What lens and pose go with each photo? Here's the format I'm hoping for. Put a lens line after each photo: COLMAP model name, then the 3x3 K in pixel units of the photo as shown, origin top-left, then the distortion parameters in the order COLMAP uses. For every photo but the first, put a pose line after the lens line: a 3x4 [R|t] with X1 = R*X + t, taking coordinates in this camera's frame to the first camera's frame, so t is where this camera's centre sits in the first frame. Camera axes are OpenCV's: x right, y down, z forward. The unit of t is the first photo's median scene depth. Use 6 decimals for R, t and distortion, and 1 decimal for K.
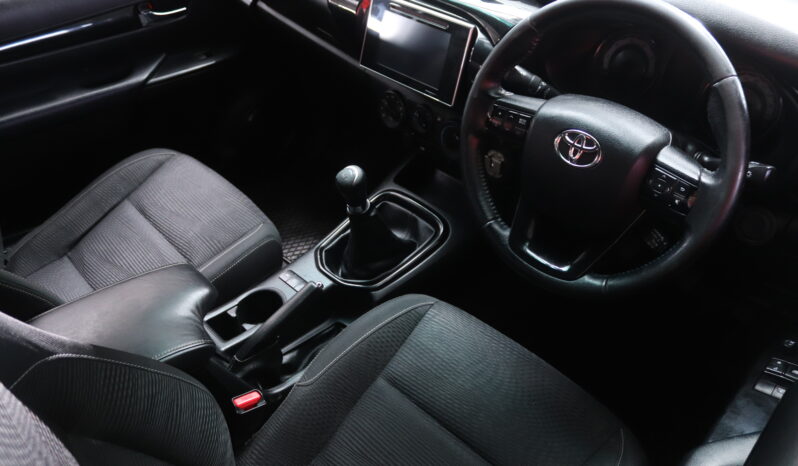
lens RADIAL K [[674.2, 0, 399.3], [0, 674.2, 208.7], [0, 0, 1]] dist [-0.003564, -0.000325]
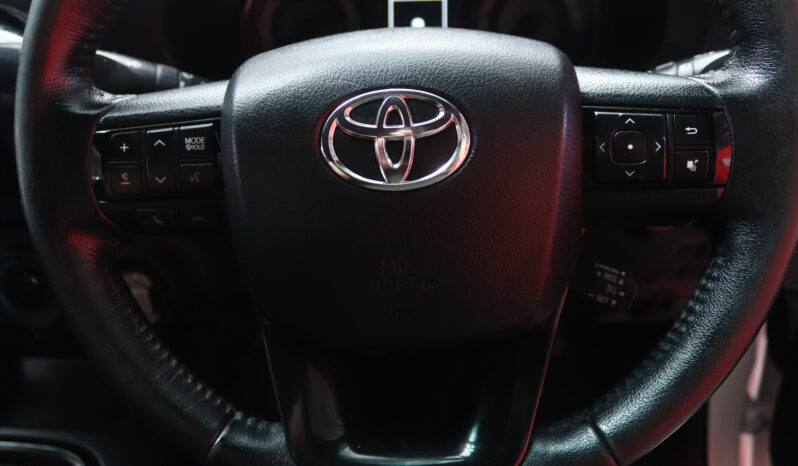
lens RADIAL K [[674.2, 0, 399.3], [0, 674.2, 208.7], [0, 0, 1]] dist [-0.003564, -0.000325]
pose [[0.765400, -0.344126, 0.543820, 0.054802], [0.426412, 0.904094, -0.028048, -0.038840], [-0.482012, 0.253360, 0.838733, 0.626166]]
